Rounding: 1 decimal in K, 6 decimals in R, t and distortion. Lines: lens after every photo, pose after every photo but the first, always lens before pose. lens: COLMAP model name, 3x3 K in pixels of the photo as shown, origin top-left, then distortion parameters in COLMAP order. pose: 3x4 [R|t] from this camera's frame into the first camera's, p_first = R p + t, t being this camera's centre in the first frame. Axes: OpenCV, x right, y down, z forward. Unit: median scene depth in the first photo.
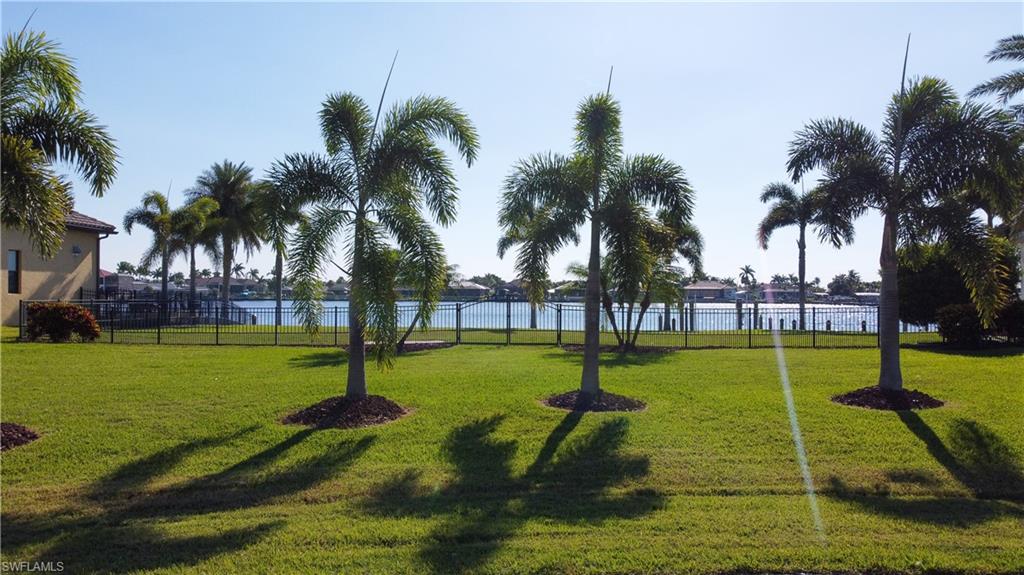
lens RADIAL K [[779.9, 0, 512.0], [0, 779.9, 287.5], [0, 0, 1]] dist [-0.009746, -0.001696]
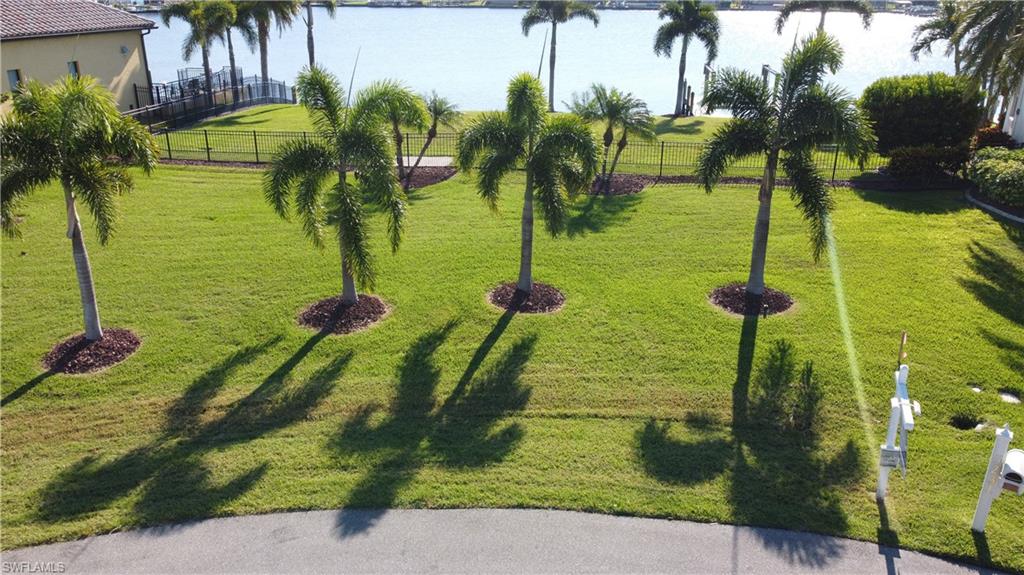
lens RADIAL K [[779.9, 0, 512.0], [0, 779.9, 287.5], [0, 0, 1]] dist [-0.009746, -0.001696]
pose [[0.997119, 0.024043, -0.071941, 0.063426], [0.004260, 0.929192, 0.369573, -0.132978], [0.075732, -0.368815, 0.926413, -0.083926]]
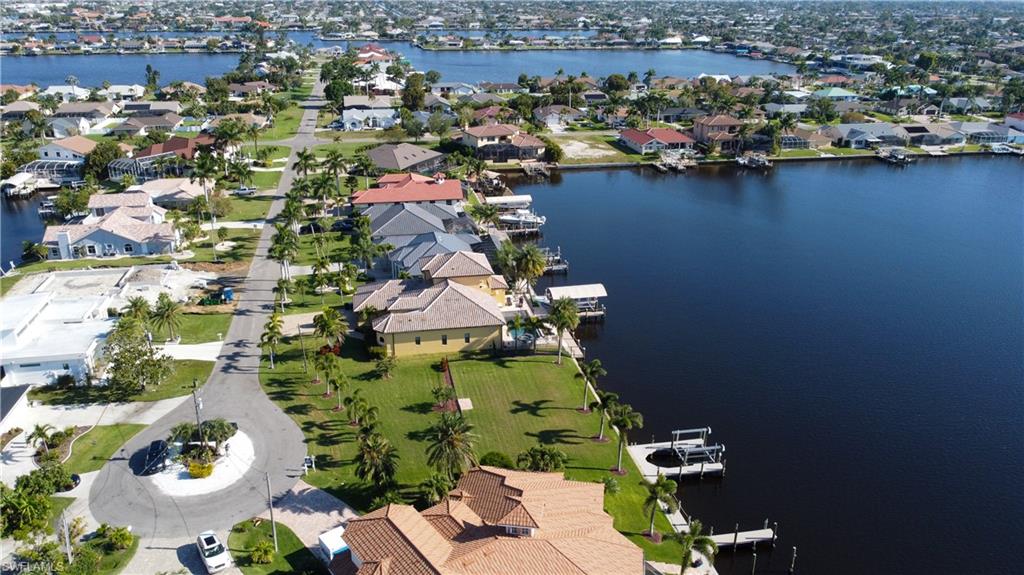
lens RADIAL K [[779.9, 0, 512.0], [0, 779.9, 287.5], [0, 0, 1]] dist [-0.009746, -0.001696]
pose [[0.258129, 0.341767, -0.903640, 2.430768], [0.003720, 0.934979, 0.354683, -1.392543], [0.966103, -0.094916, 0.240074, 0.245690]]
